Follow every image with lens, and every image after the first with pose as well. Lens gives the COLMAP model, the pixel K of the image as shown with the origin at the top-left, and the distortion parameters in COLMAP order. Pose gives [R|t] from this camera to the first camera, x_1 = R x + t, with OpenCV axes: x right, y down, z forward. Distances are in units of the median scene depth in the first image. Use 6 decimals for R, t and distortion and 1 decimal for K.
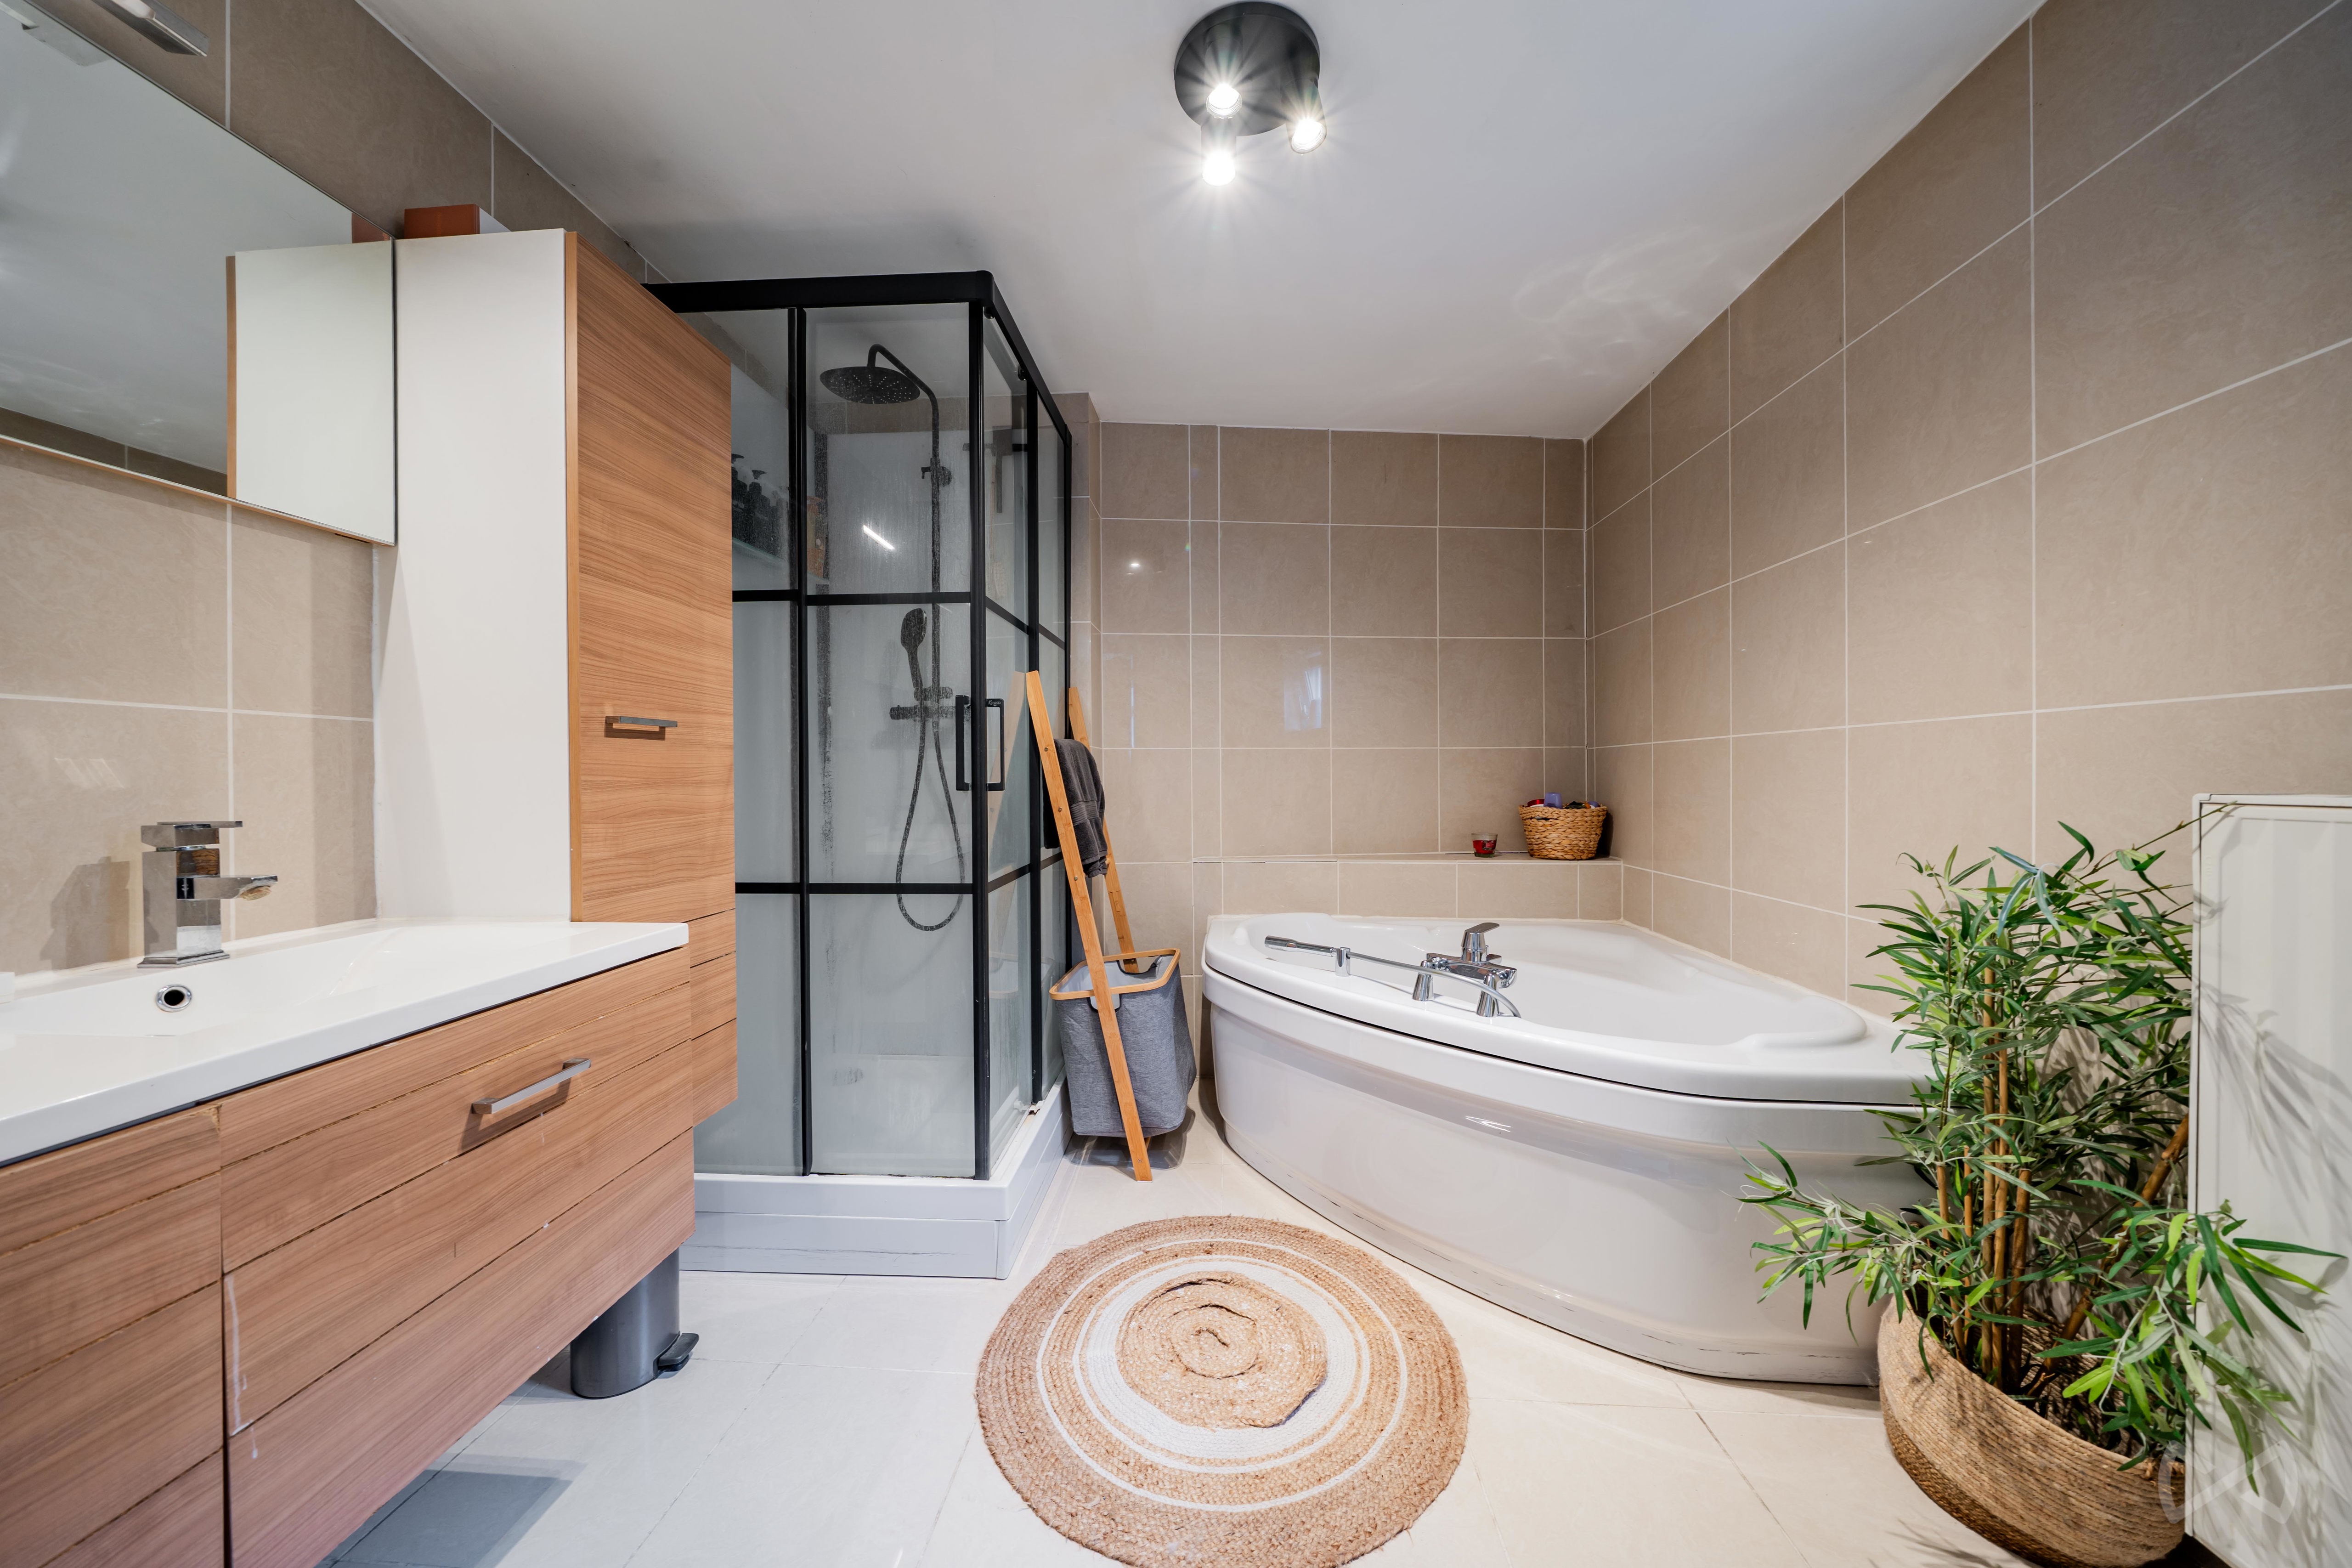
lens RADIAL K [[801.5, 0, 1168.5], [0, 801.5, 781.5], [0, 0, 1]] dist [-0.001823, -0.000044]
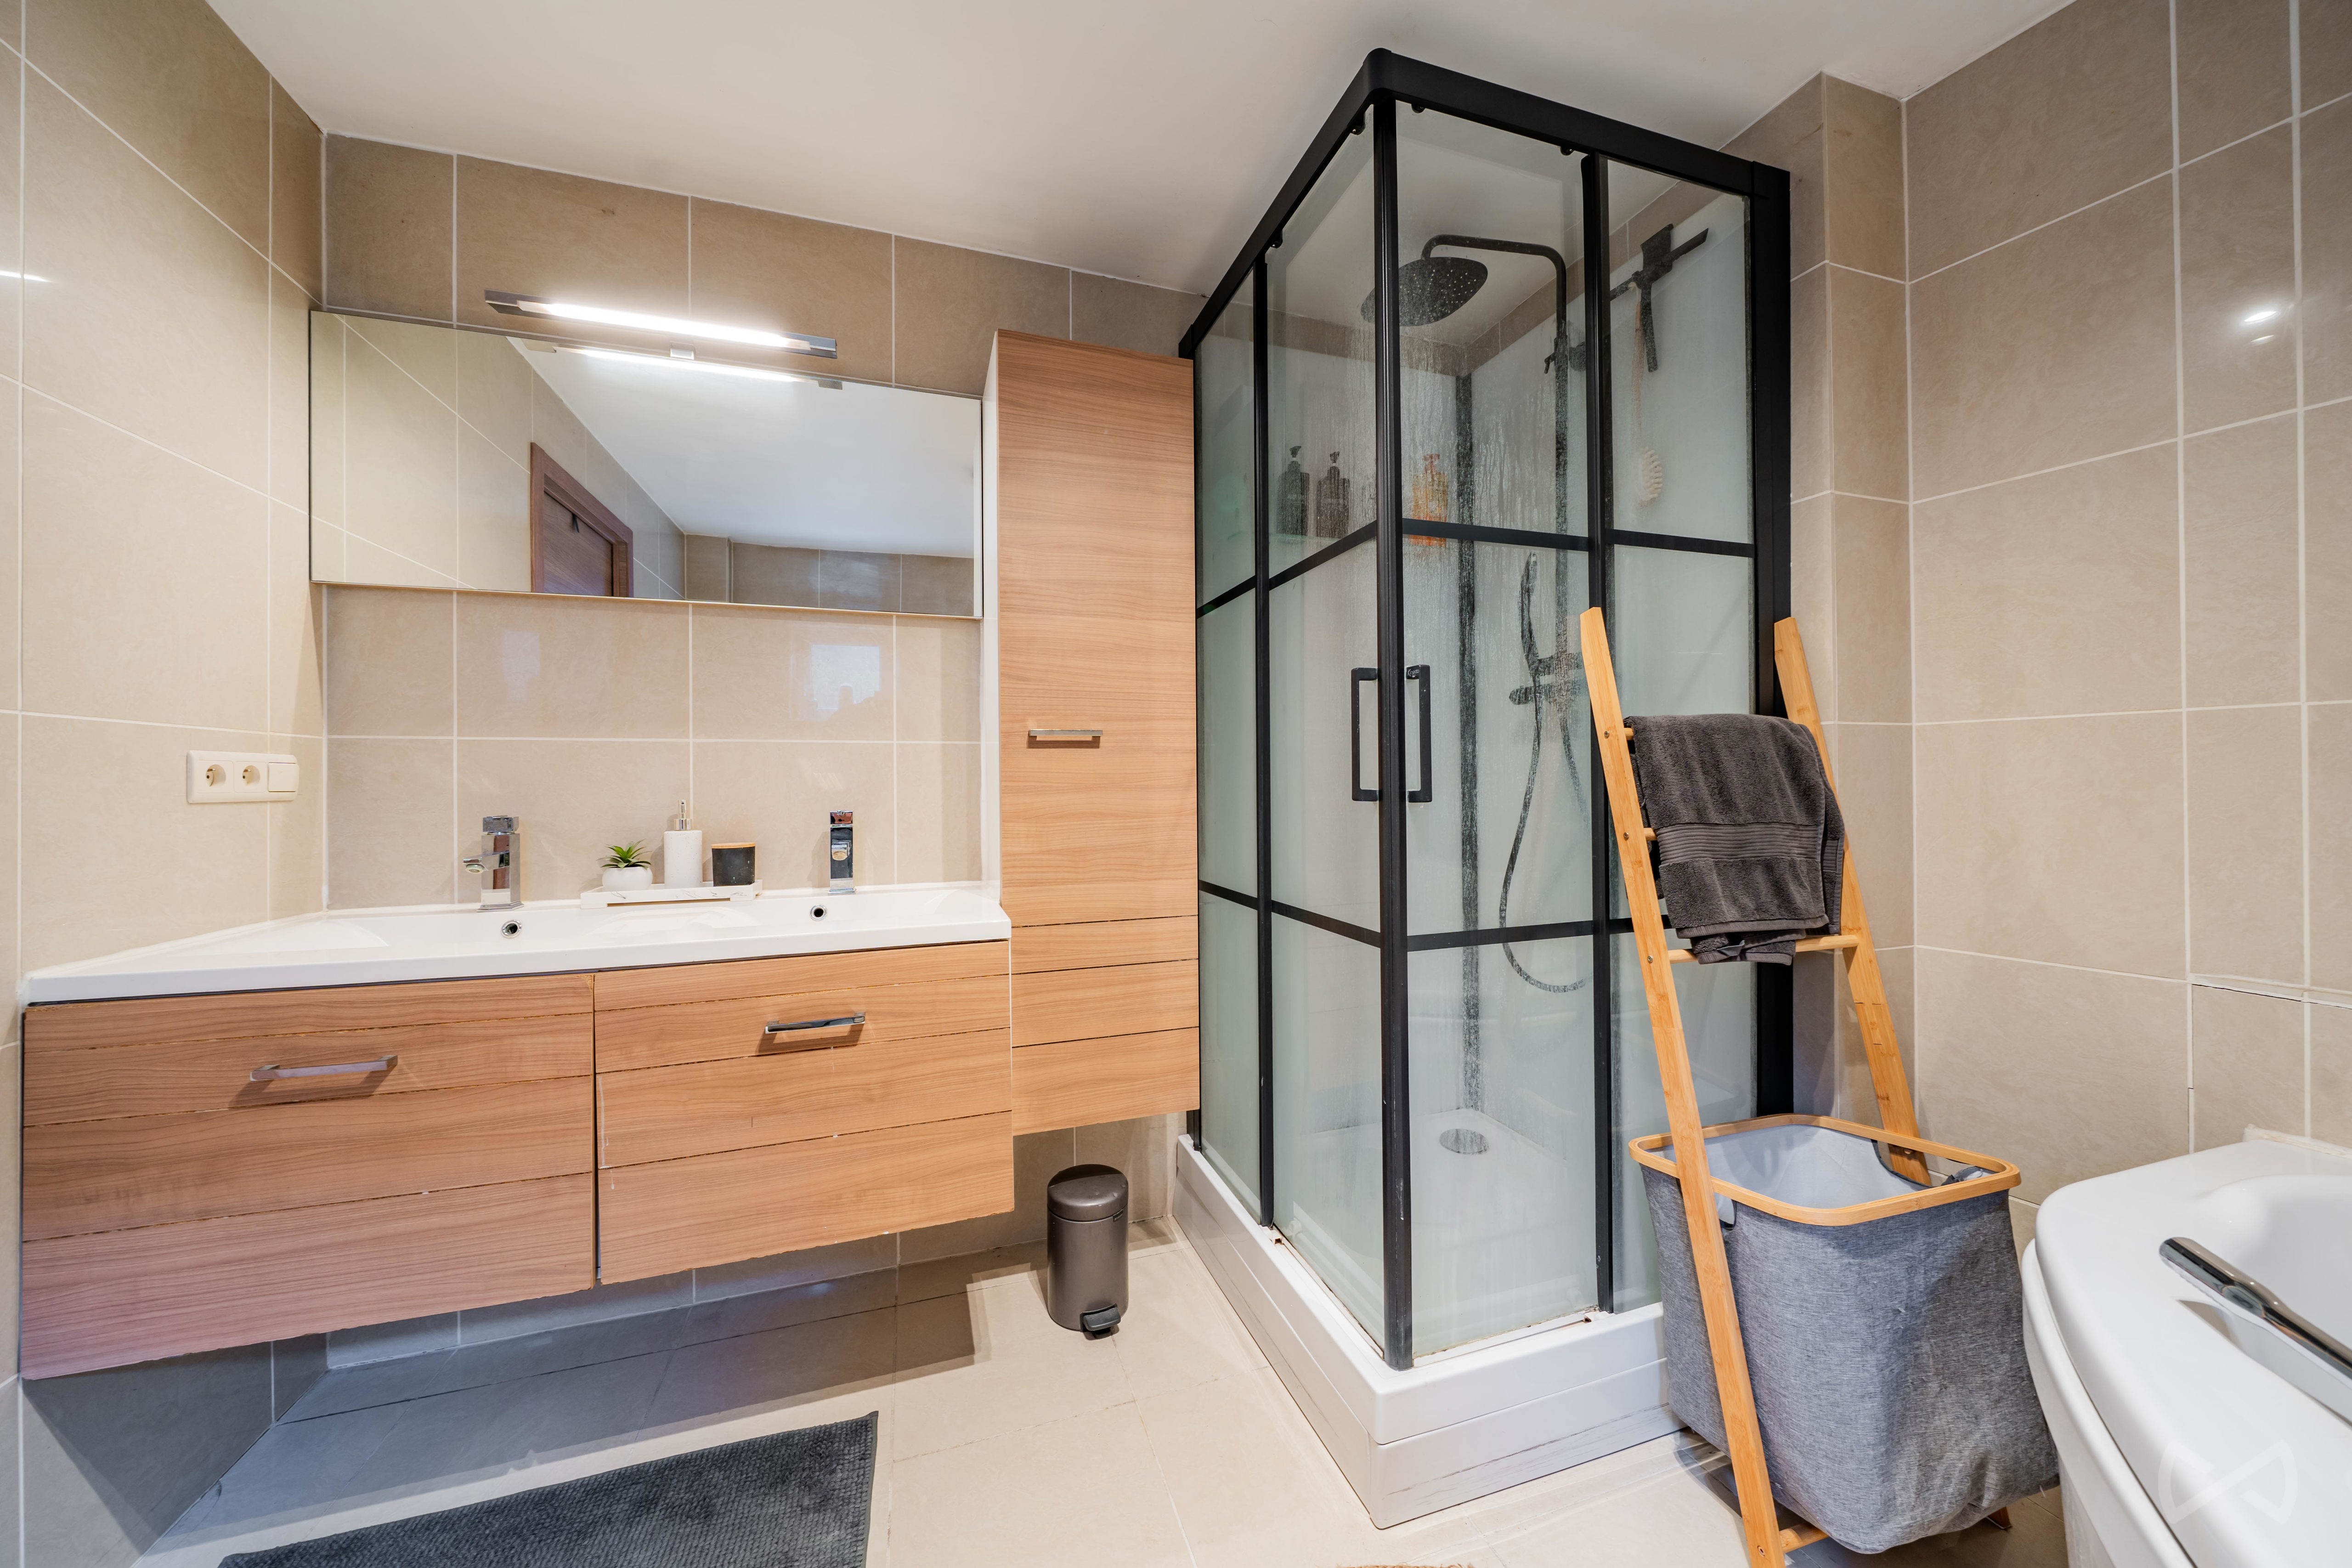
lens RADIAL K [[801.5, 0, 1168.5], [0, 801.5, 781.5], [0, 0, 1]] dist [-0.001823, -0.000044]
pose [[0.382121, 0.002360, -0.924109, 0.450056], [-0.001055, 0.999997, 0.002117, -0.010220], [0.924112, 0.000166, 0.382123, 0.747298]]
